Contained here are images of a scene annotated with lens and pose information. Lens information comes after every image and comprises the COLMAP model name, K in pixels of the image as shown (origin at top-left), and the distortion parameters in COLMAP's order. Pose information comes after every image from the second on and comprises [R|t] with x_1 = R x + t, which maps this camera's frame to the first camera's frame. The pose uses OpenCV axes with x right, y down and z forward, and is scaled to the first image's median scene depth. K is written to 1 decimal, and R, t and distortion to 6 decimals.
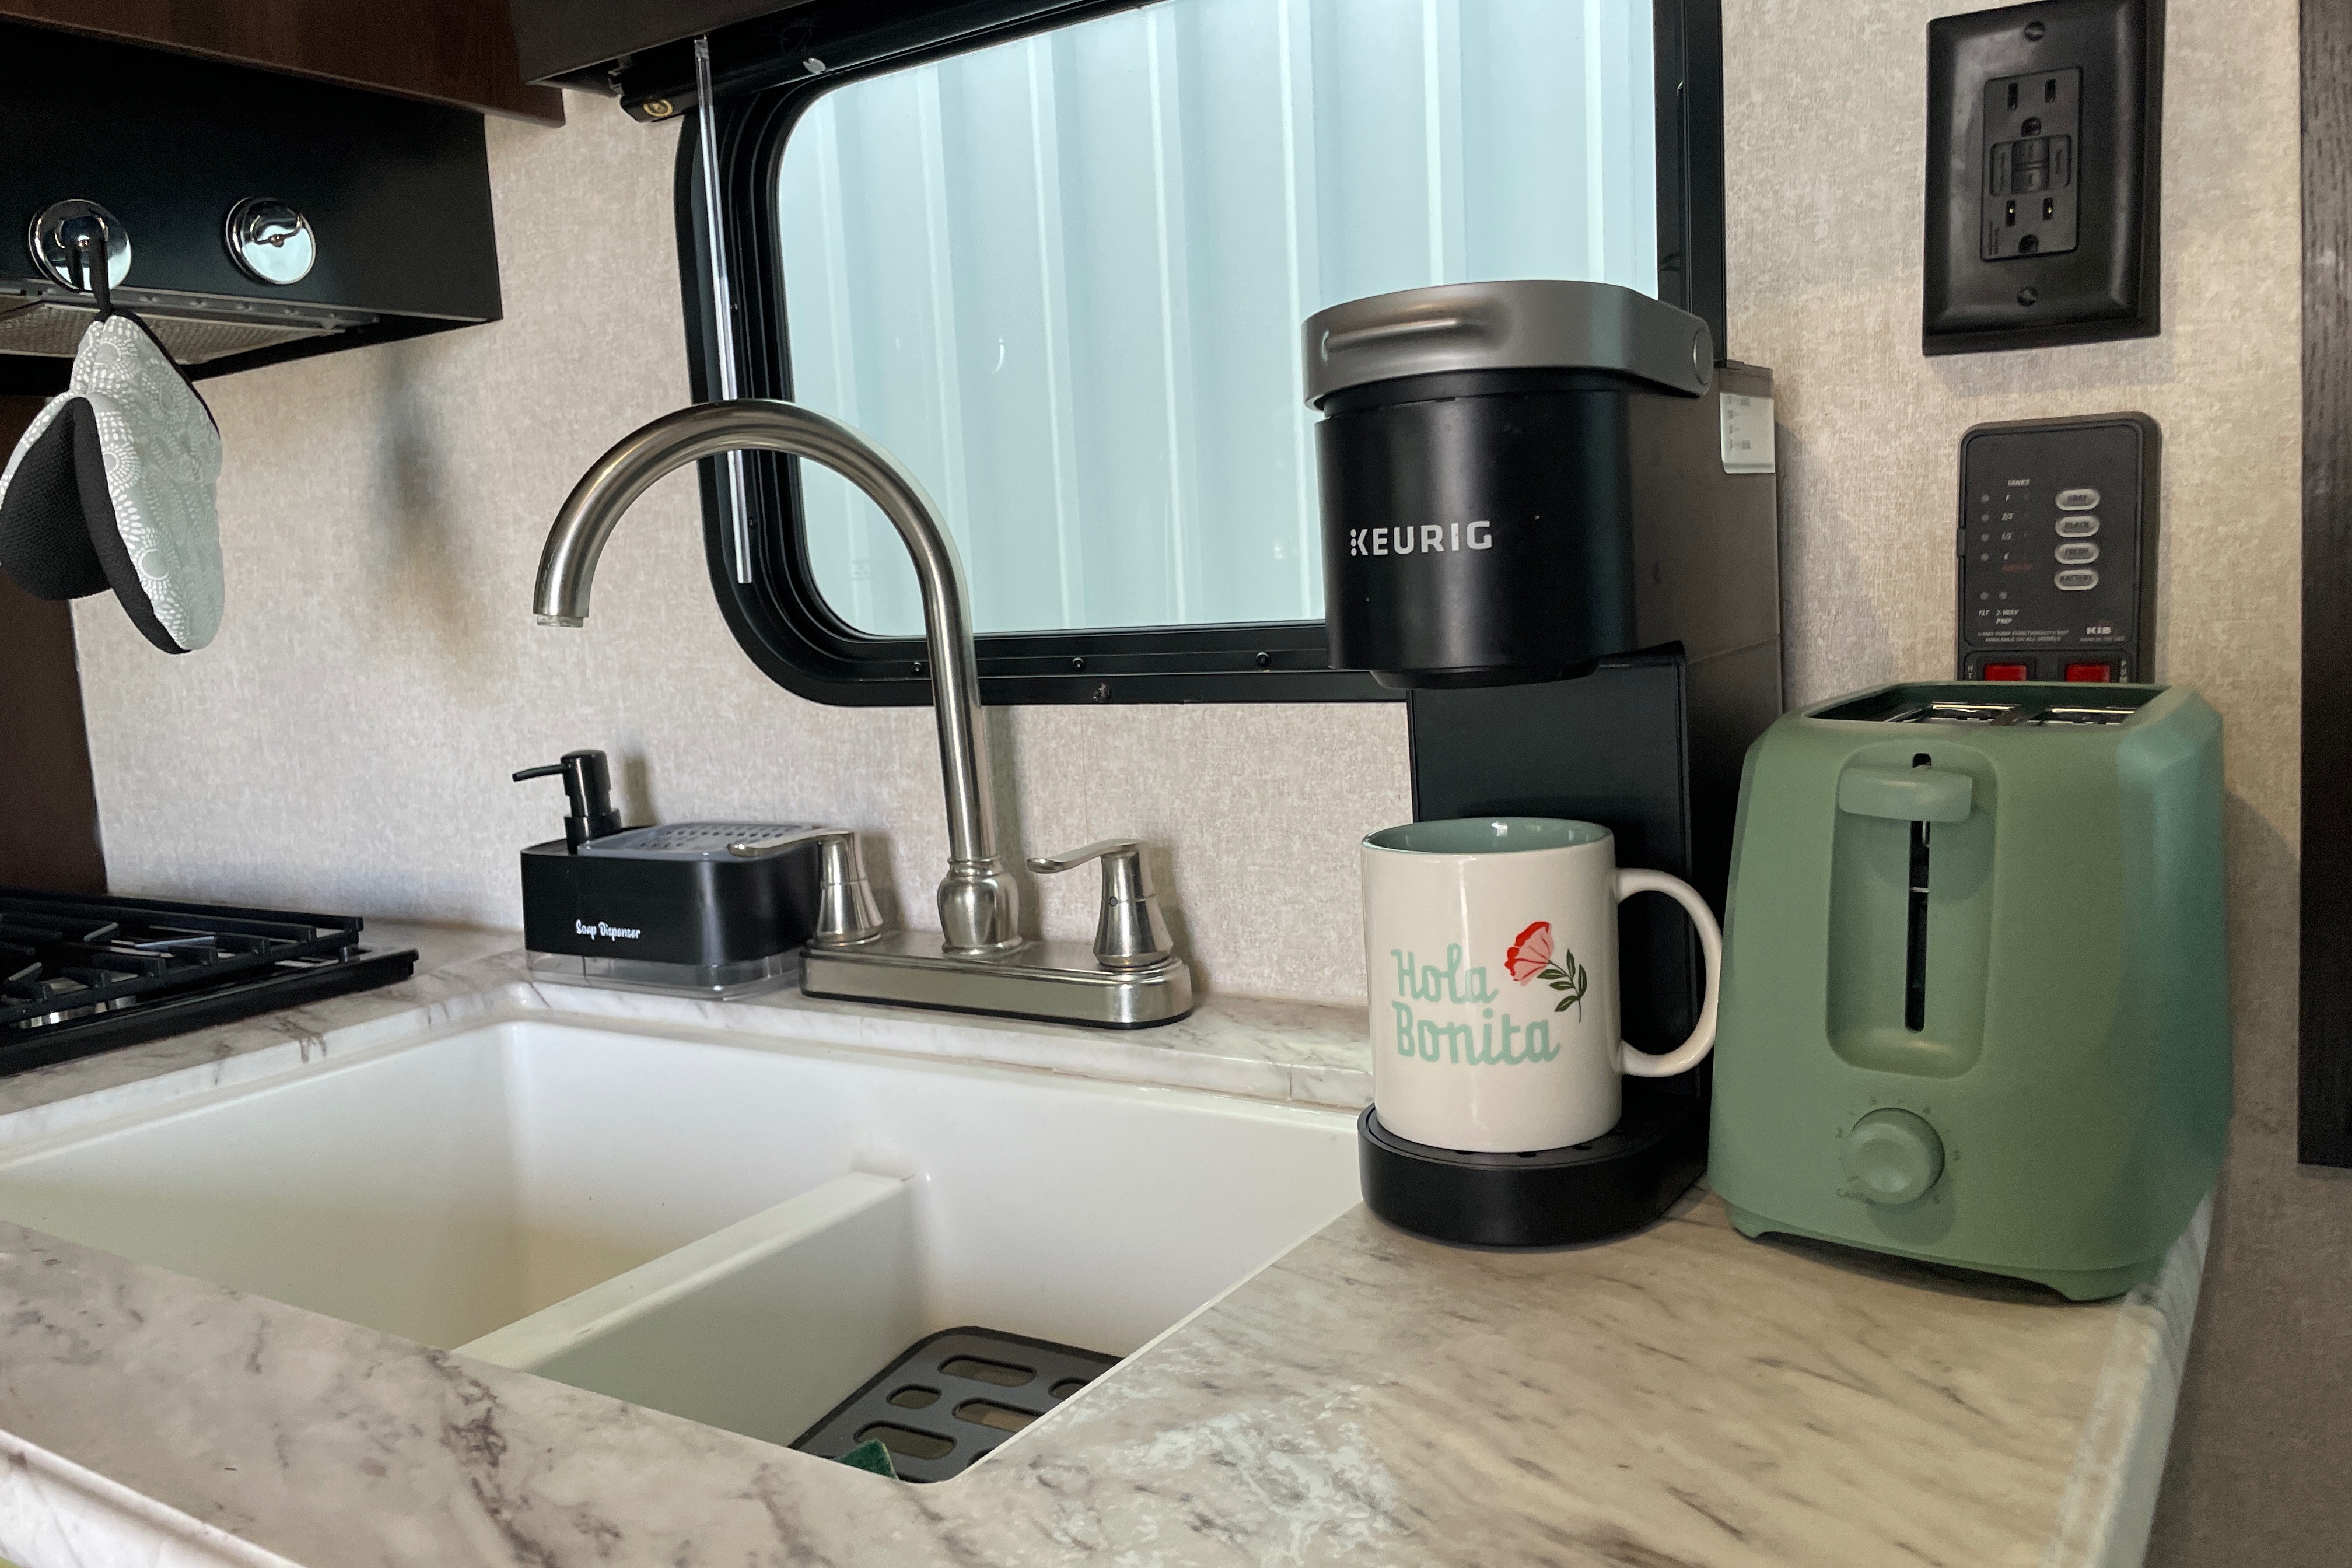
lens RADIAL K [[1805.7, 0, 1176.0], [0, 1805.7, 784.0], [0, 0, 1]] dist [0.075801, -0.115306]
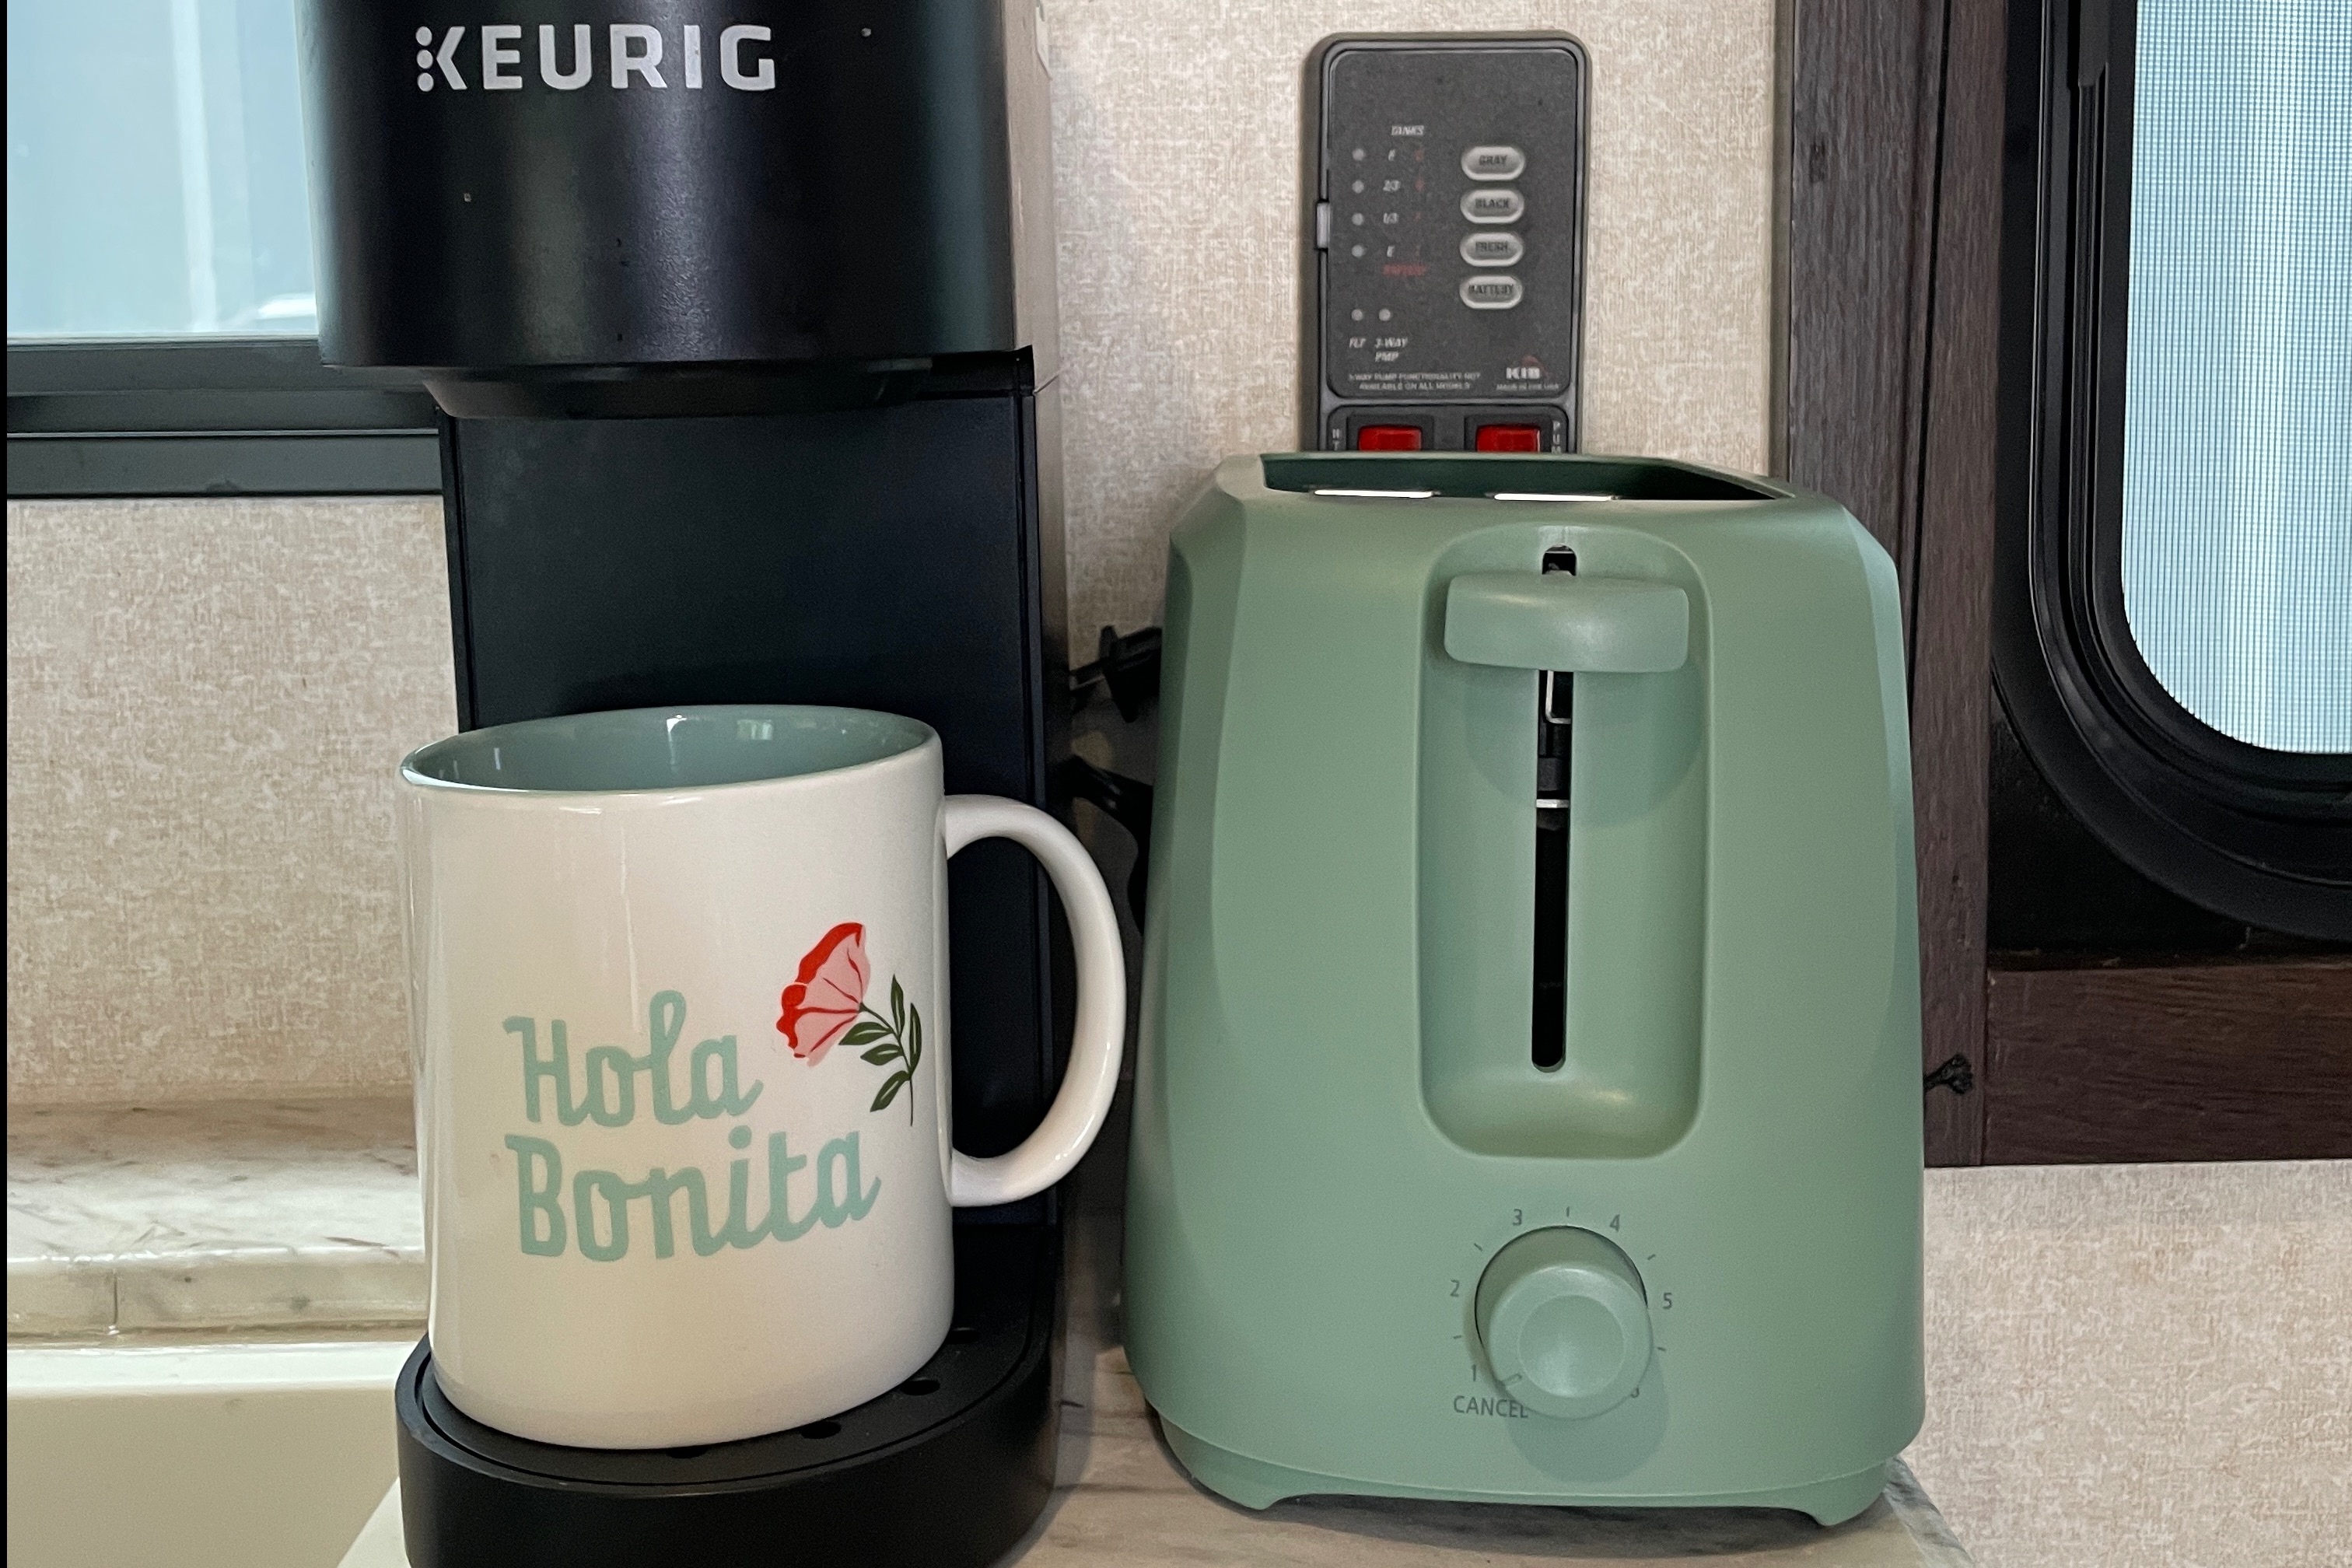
lens RADIAL K [[2402.0, 0, 1179.7], [0, 2402.0, 630.5], [0, 0, 1]] dist [0.138365, -0.327164]
pose [[0.838911, -0.025720, 0.543661, -0.050138], [0.034186, 0.999401, -0.005471, 0.005428], [-0.543194, 0.023176, 0.839287, 0.342881]]
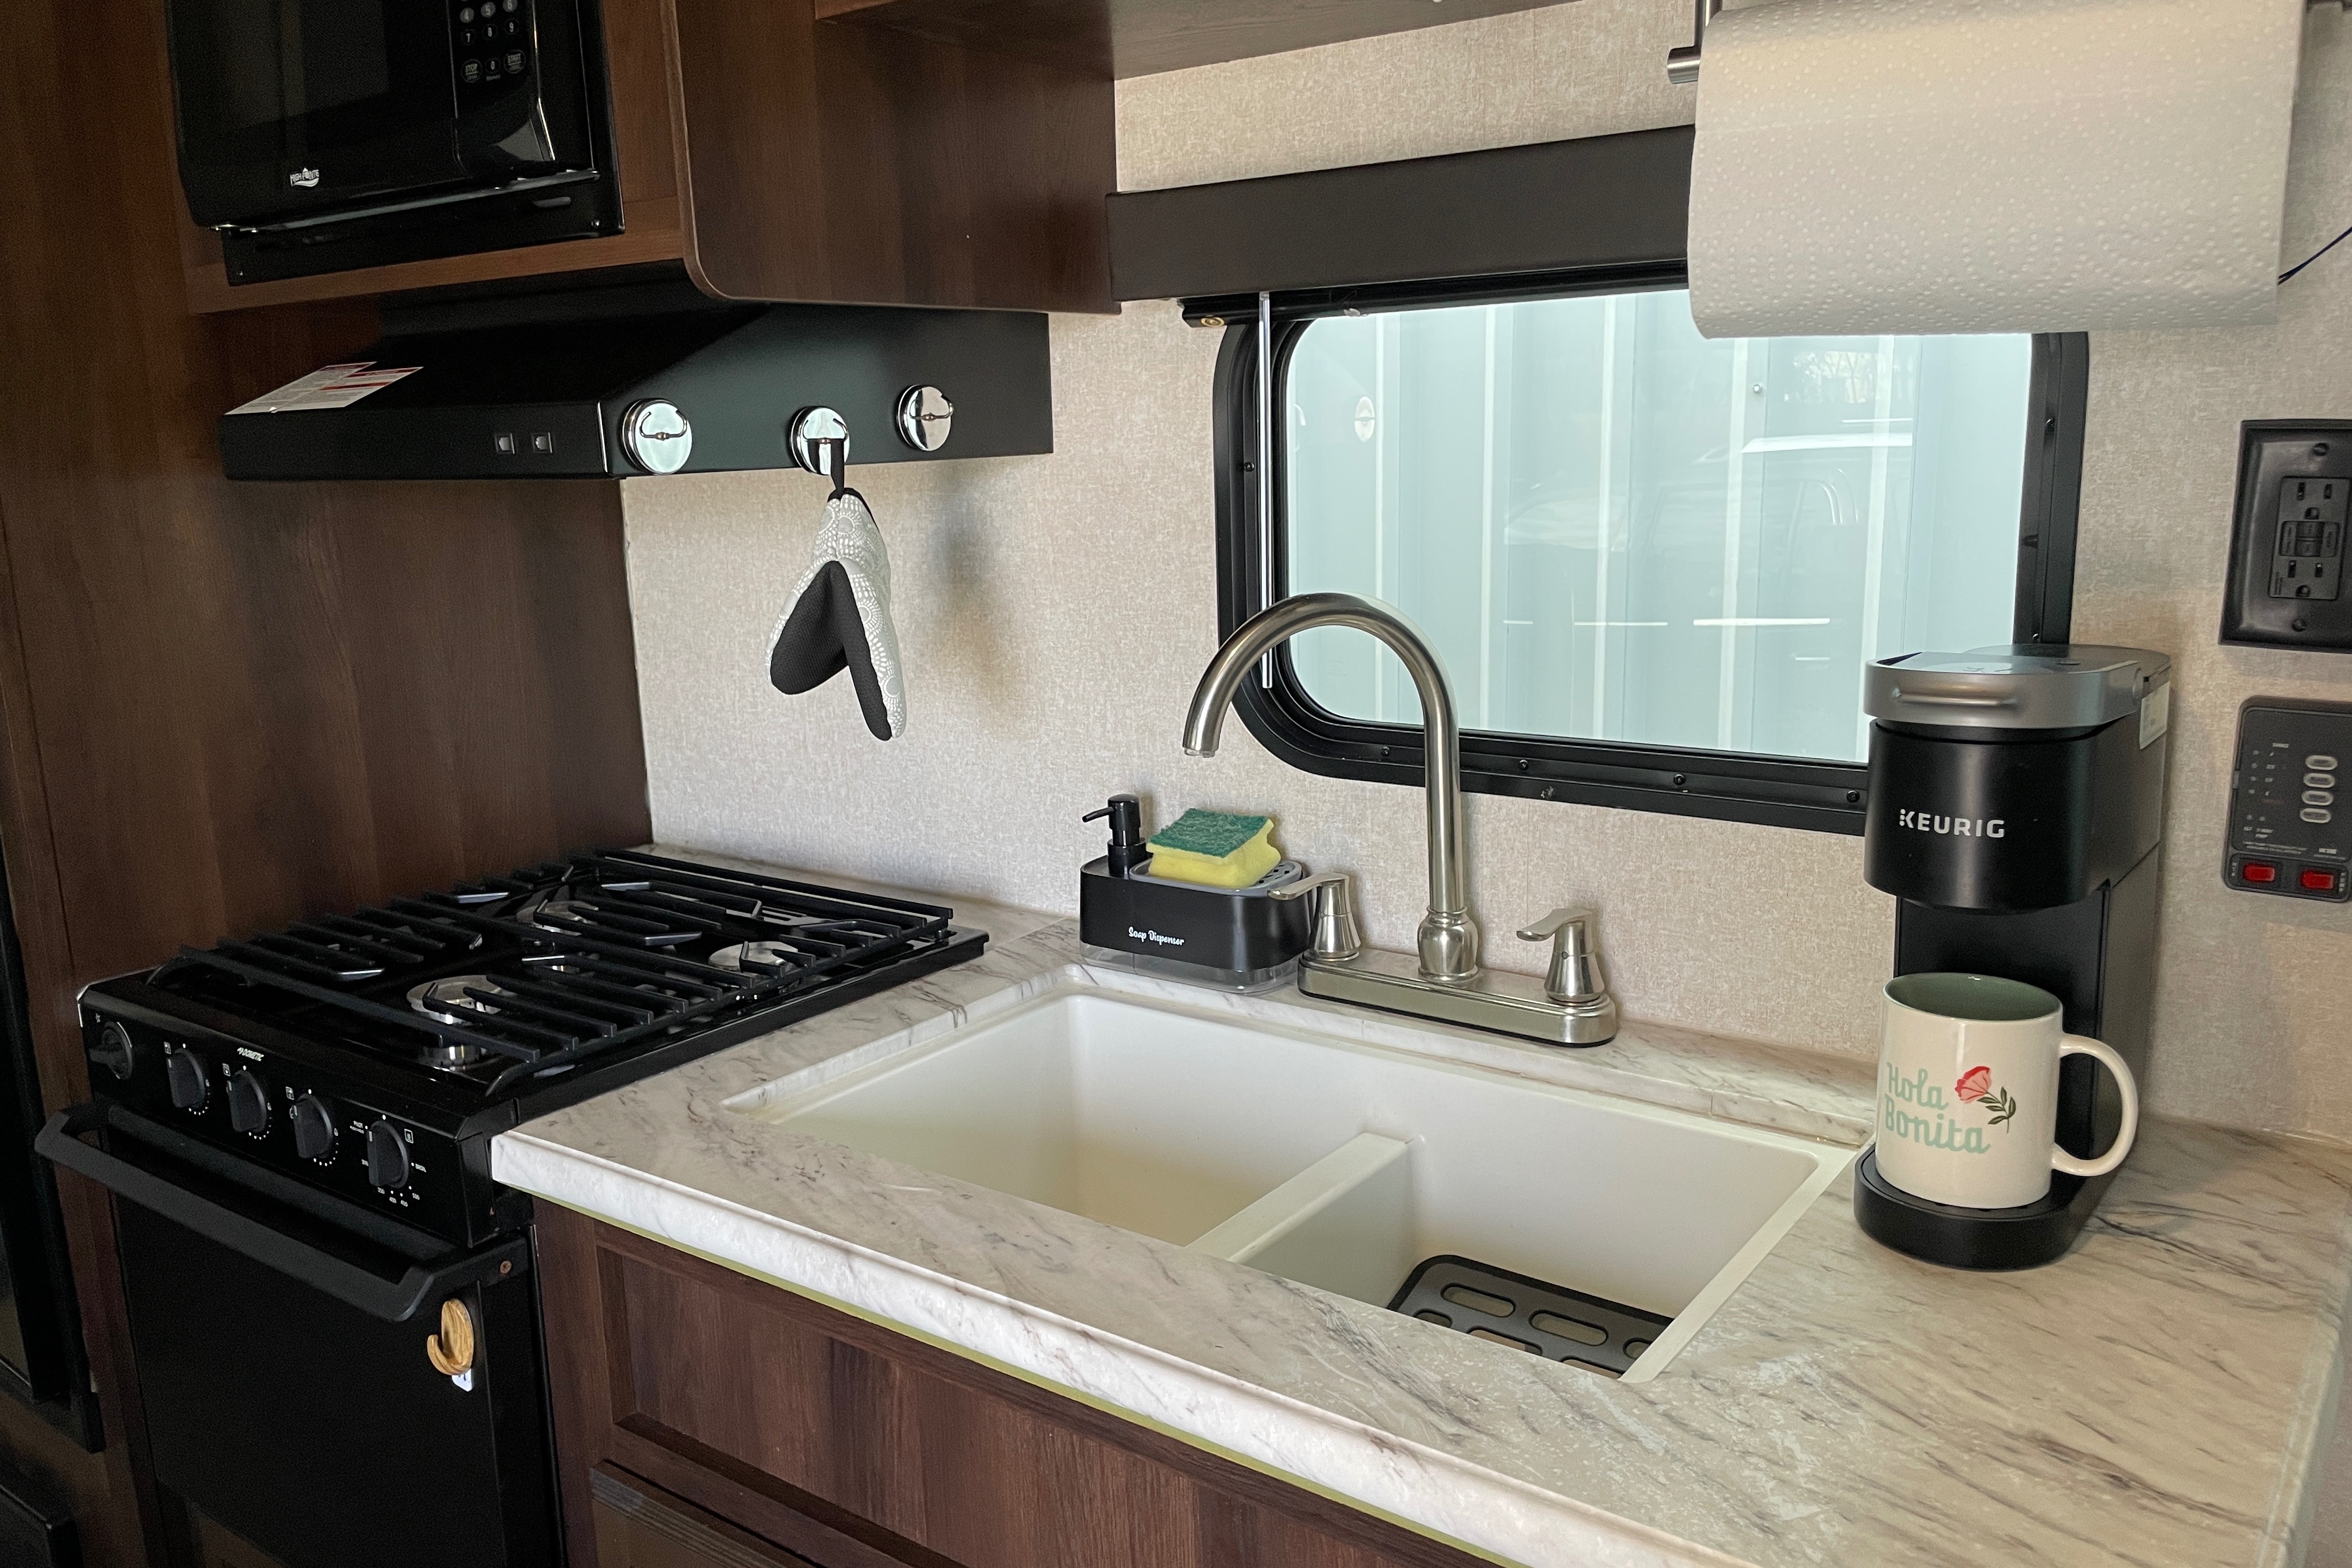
lens RADIAL K [[1805.7, 0, 1176.0], [0, 1805.7, 784.0], [0, 0, 1]] dist [0.075801, -0.115306]
pose [[0.997874, 0.041129, -0.050555, -0.332126], [-0.036487, 0.995314, 0.089546, -0.222779], [0.054001, -0.087511, 0.994699, -0.486625]]
